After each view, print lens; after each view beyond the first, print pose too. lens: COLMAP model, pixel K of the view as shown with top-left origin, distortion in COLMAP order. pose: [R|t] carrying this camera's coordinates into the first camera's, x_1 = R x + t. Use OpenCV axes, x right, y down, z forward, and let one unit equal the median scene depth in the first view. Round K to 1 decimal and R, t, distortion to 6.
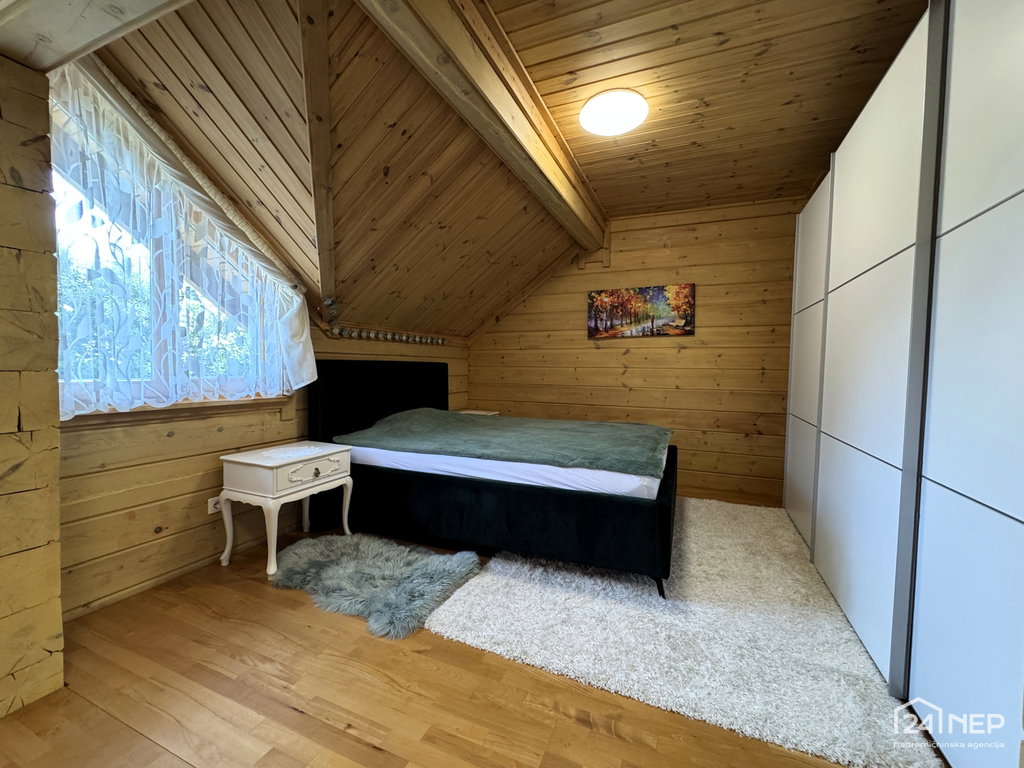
lens RADIAL K [[416.7, 0, 513.2], [0, 416.7, 379.6], [0, 0, 1]] dist [-0.003064, 0.000424]
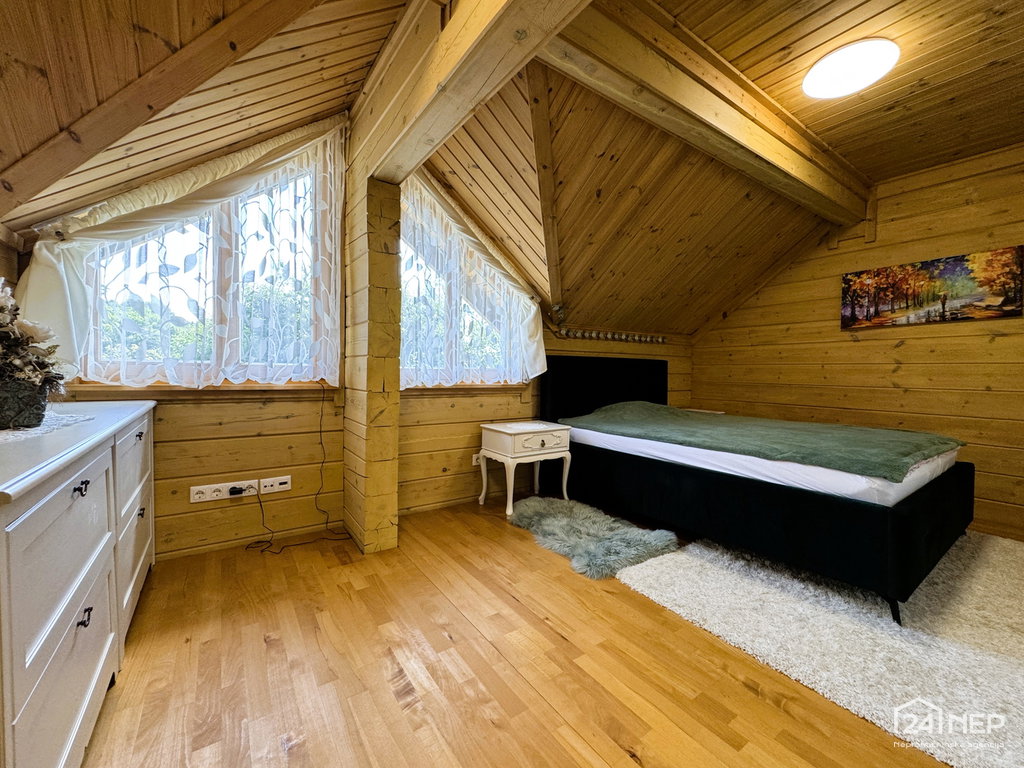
lens RADIAL K [[416.7, 0, 515.1], [0, 416.7, 374.8], [0, 0, 1]] dist [-0.003064, 0.000424]
pose [[0.848768, 0.006272, -0.528728, 0.128069], [-0.021121, 0.999534, -0.022049, 0.050021], [0.528343, 0.029881, 0.848505, -0.122126]]
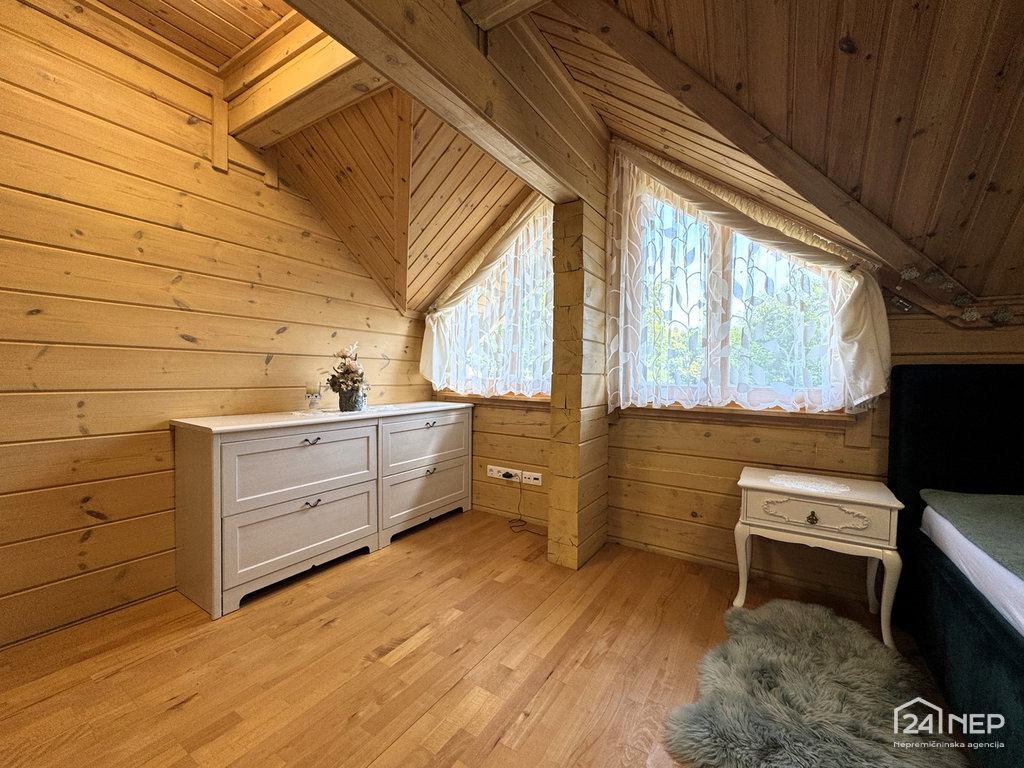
lens RADIAL K [[416.7, 0, 507.4], [0, 416.7, 376.6], [0, 0, 1]] dist [-0.003064, 0.000424]
pose [[-0.169934, -0.011790, -0.985385, 0.369187], [-0.050406, 0.998724, -0.003257, 0.005898], [0.984165, 0.049115, -0.170312, 0.635423]]
